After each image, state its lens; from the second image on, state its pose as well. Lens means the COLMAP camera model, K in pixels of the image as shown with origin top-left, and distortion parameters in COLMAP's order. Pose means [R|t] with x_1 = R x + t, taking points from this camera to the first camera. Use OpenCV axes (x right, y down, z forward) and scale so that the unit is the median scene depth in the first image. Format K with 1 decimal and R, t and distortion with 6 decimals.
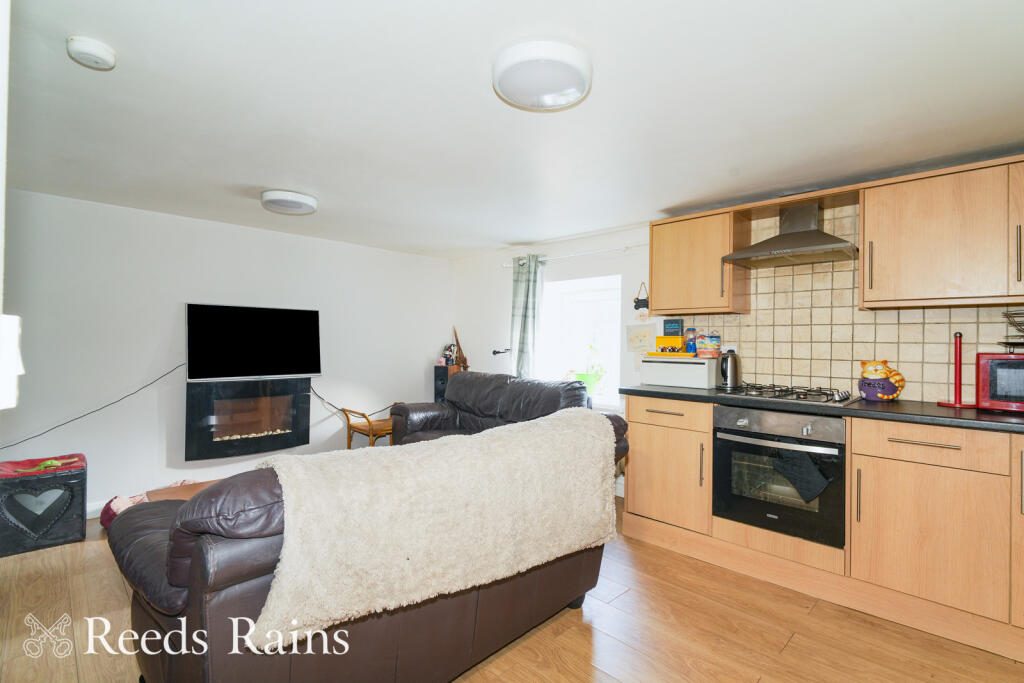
lens RADIAL K [[481.7, 0, 515.7], [0, 481.7, 337.7], [0, 0, 1]] dist [0.000224, -0.000075]
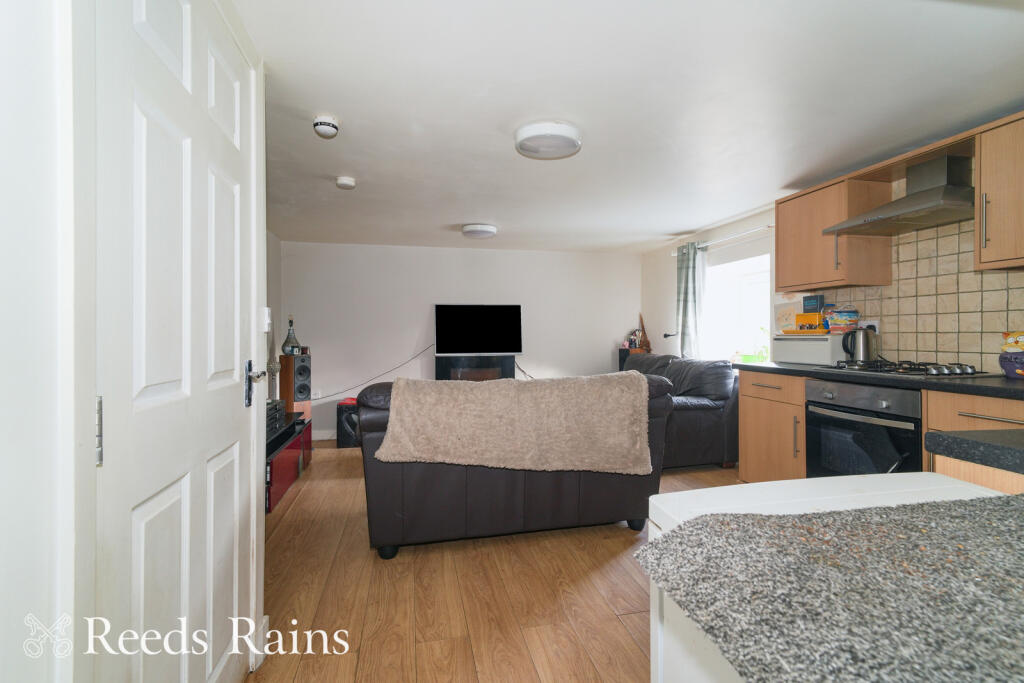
lens RADIAL K [[483.2, 0, 508.0], [0, 483.2, 336.3], [0, 0, 1]] dist [0.037342, -0.024588]
pose [[0.837148, -0.012511, -0.546834, 0.345366], [0.018159, 0.999823, 0.004924, 0.026993], [0.546675, -0.014053, 0.837227, -0.151940]]
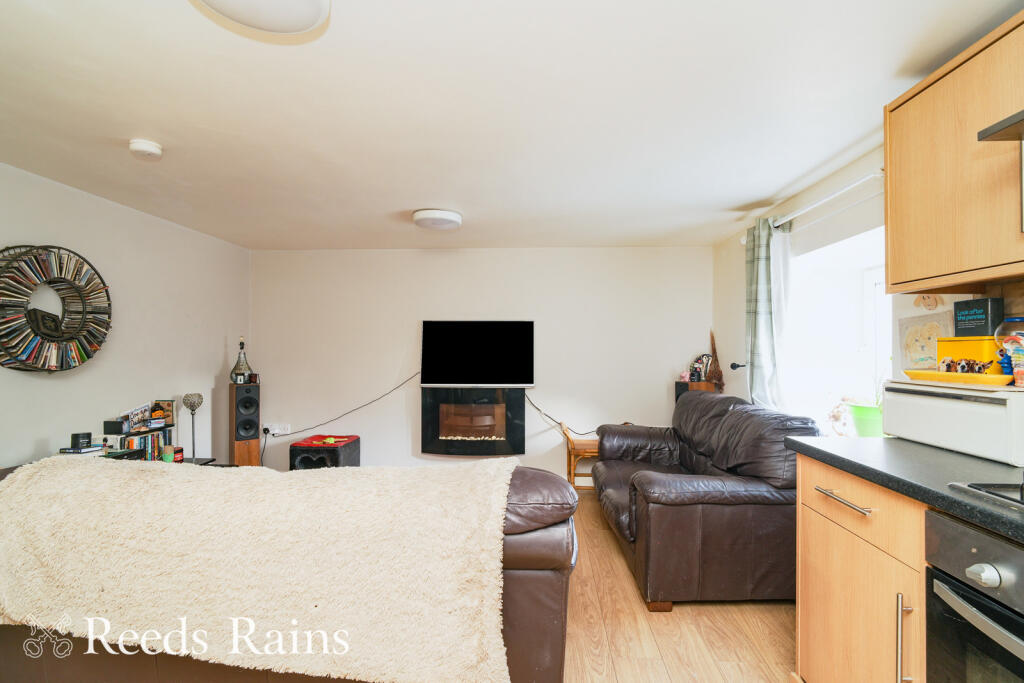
lens RADIAL K [[486.6, 0, 510.3], [0, 486.6, 346.9], [0, 0, 1]] dist [0.002705, -0.006973]
pose [[0.662776, -0.012692, -0.748710, 0.371861], [0.011995, 0.999908, -0.006332, 0.003878], [0.748722, -0.004784, 0.662867, 0.366508]]
